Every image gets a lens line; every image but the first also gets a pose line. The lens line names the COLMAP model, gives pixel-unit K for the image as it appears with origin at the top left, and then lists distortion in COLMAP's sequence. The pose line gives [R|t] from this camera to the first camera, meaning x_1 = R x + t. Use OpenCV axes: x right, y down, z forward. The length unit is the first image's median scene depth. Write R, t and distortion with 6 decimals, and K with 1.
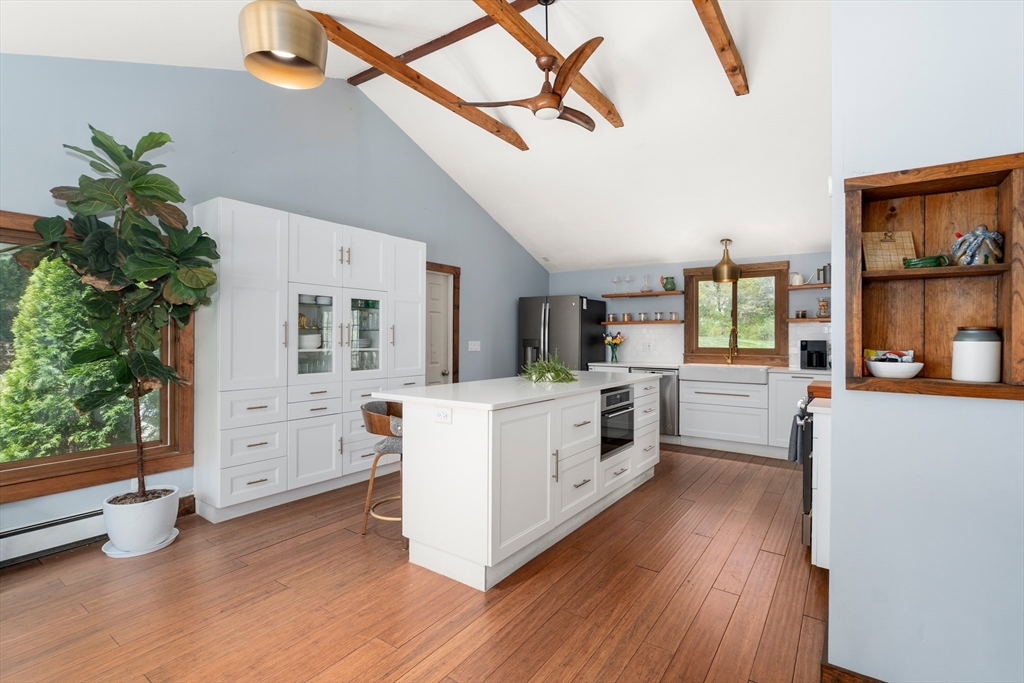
lens RADIAL K [[481.6, 0, 514.5], [0, 481.6, 336.5], [0, 0, 1]] dist [-0.000430, 0.000124]
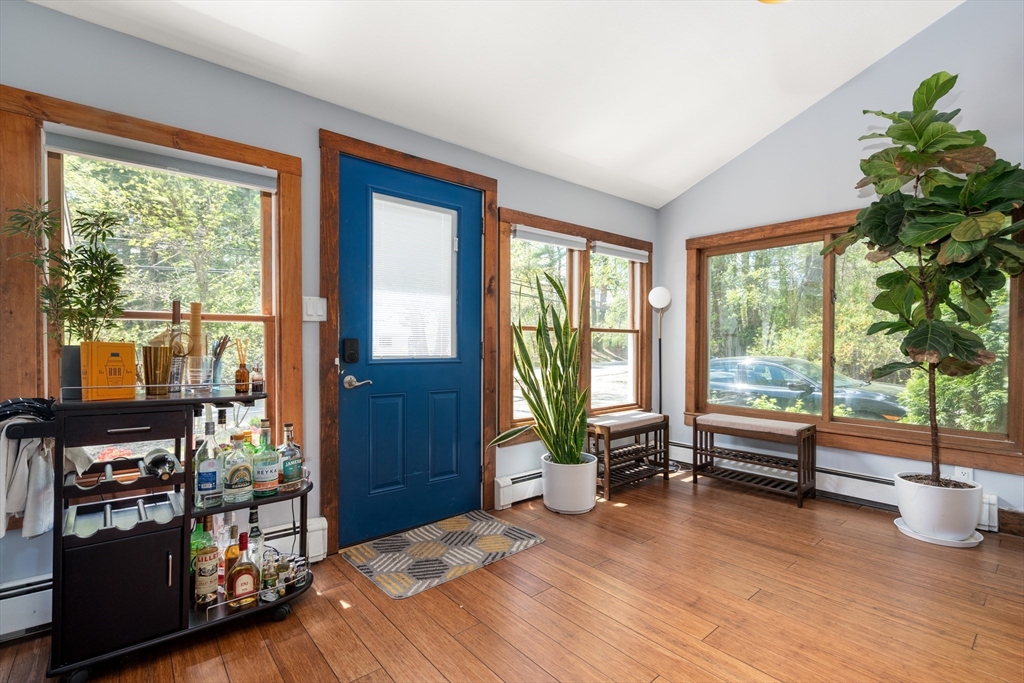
lens RADIAL K [[467.0, 0, 511.0], [0, 467.0, 346.6], [0, 0, 1]] dist [0.000102, 0.000300]
pose [[-0.255272, 0.005572, -0.966853, 0.197500], [-0.004268, 0.999967, 0.006890, 0.049764], [0.966860, 0.005885, -0.255240, 0.302944]]
